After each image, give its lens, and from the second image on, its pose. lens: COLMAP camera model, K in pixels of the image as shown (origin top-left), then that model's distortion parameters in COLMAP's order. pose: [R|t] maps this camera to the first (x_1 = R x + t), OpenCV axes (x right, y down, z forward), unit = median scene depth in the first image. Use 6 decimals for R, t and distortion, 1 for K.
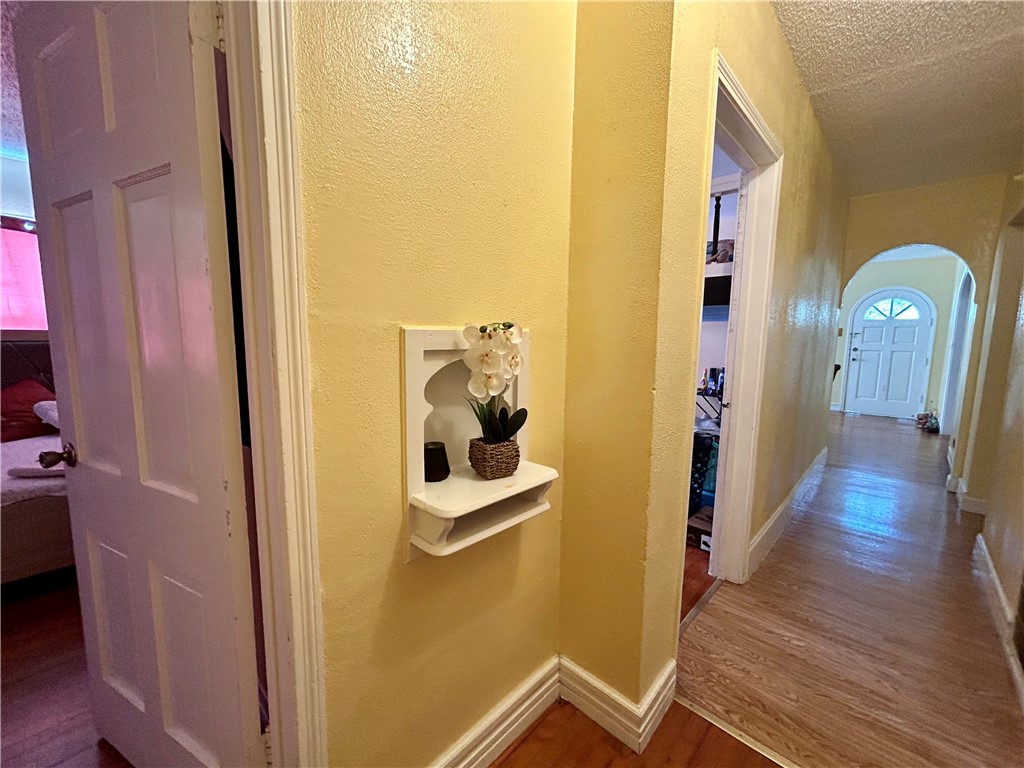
lens RADIAL K [[417.1, 0, 511.7], [0, 417.1, 386.2], [0, 0, 1]] dist [-0.003032, -0.000061]
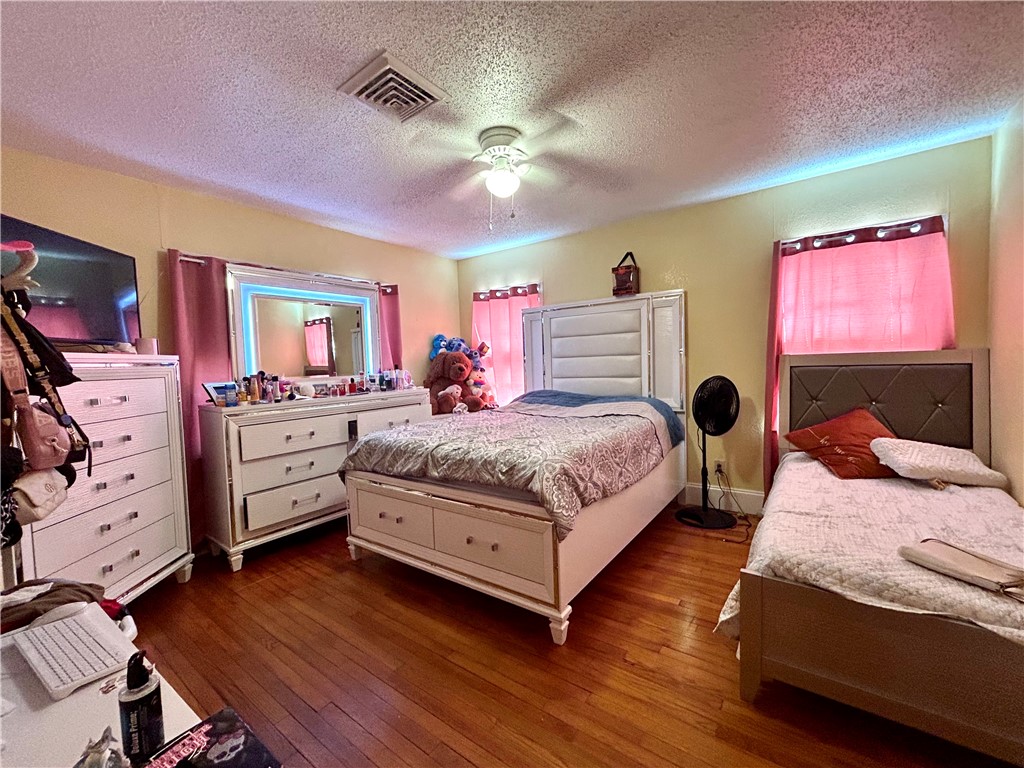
lens RADIAL K [[417.1, 0, 509.8], [0, 417.1, 382.2], [0, 0, 1]] dist [-0.003032, -0.000061]
pose [[0.132298, 0.029578, -0.990769, -0.404680], [-0.080019, 0.996611, 0.019068, -0.030672], [0.987975, 0.076758, 0.134217, 0.143631]]
